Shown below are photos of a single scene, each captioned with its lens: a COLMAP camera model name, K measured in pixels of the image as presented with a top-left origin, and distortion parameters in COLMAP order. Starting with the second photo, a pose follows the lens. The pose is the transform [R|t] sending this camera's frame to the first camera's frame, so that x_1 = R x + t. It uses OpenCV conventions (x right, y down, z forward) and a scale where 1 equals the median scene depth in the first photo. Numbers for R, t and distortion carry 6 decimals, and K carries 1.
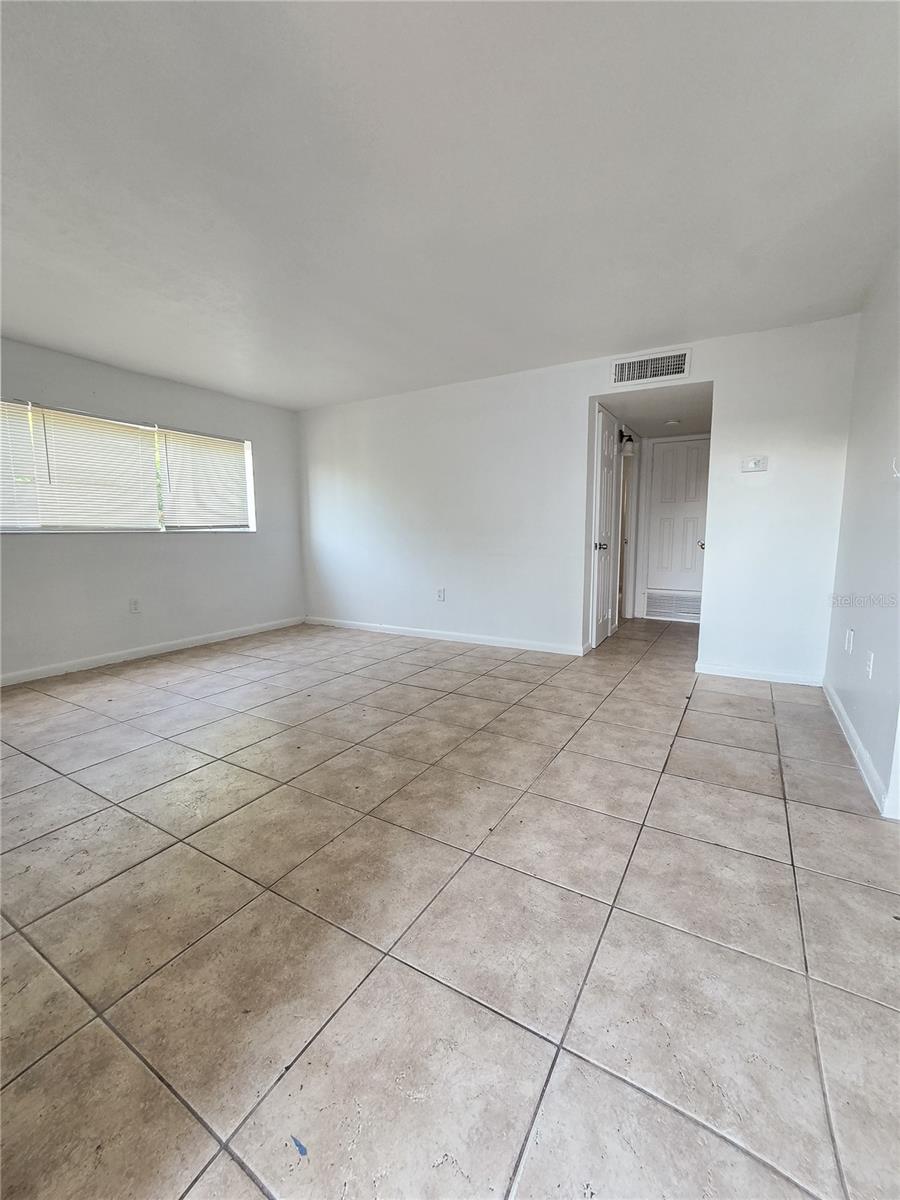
lens RADIAL K [[488.8, 0, 453.2], [0, 488.8, 598.6], [0, 0, 1]] dist [-0.012003, 0.000820]
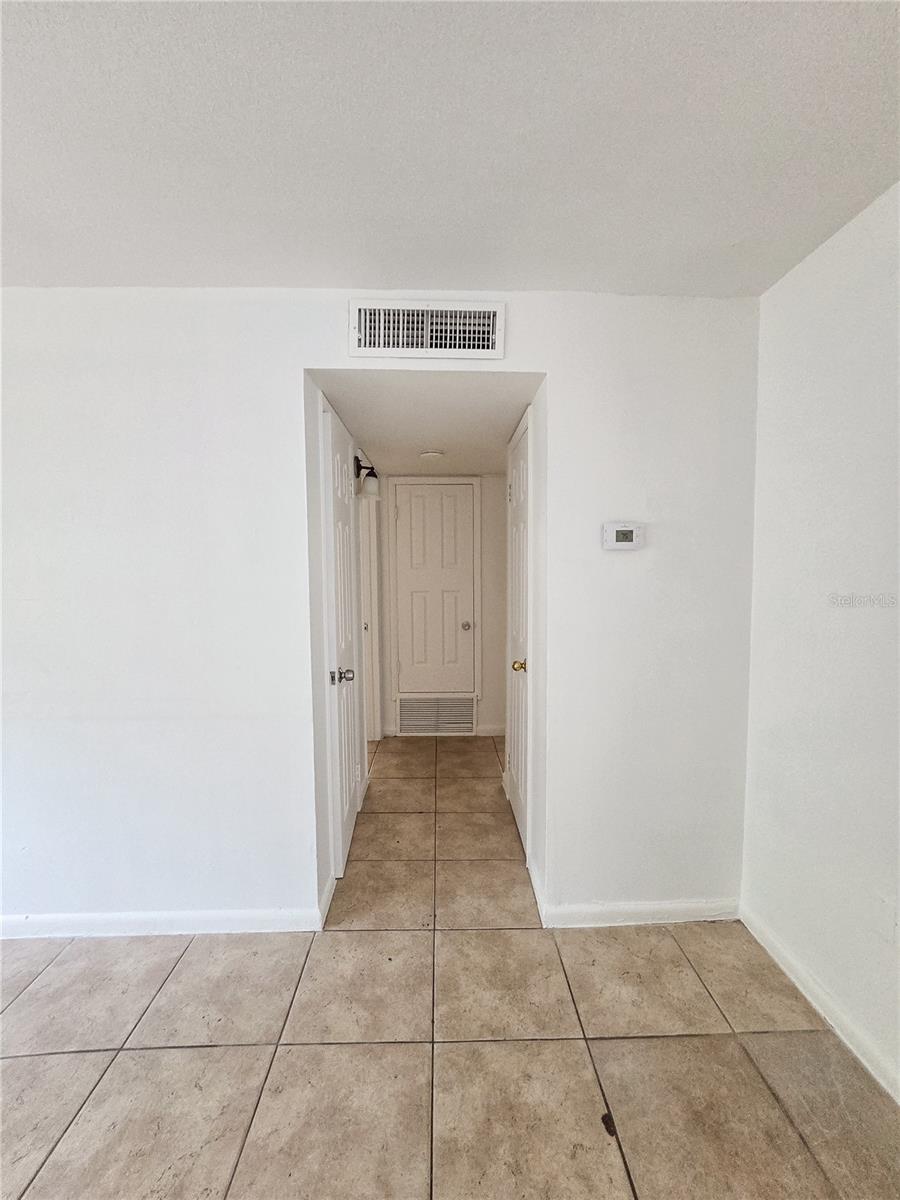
lens RADIAL K [[488.8, 0, 448.7], [0, 488.8, 601.2], [0, 0, 1]] dist [-0.012003, 0.000820]
pose [[0.844983, -0.033473, 0.533744, 0.144766], [0.069888, 0.996392, -0.048155, -0.168962], [-0.530206, 0.077992, 0.844274, 0.571344]]
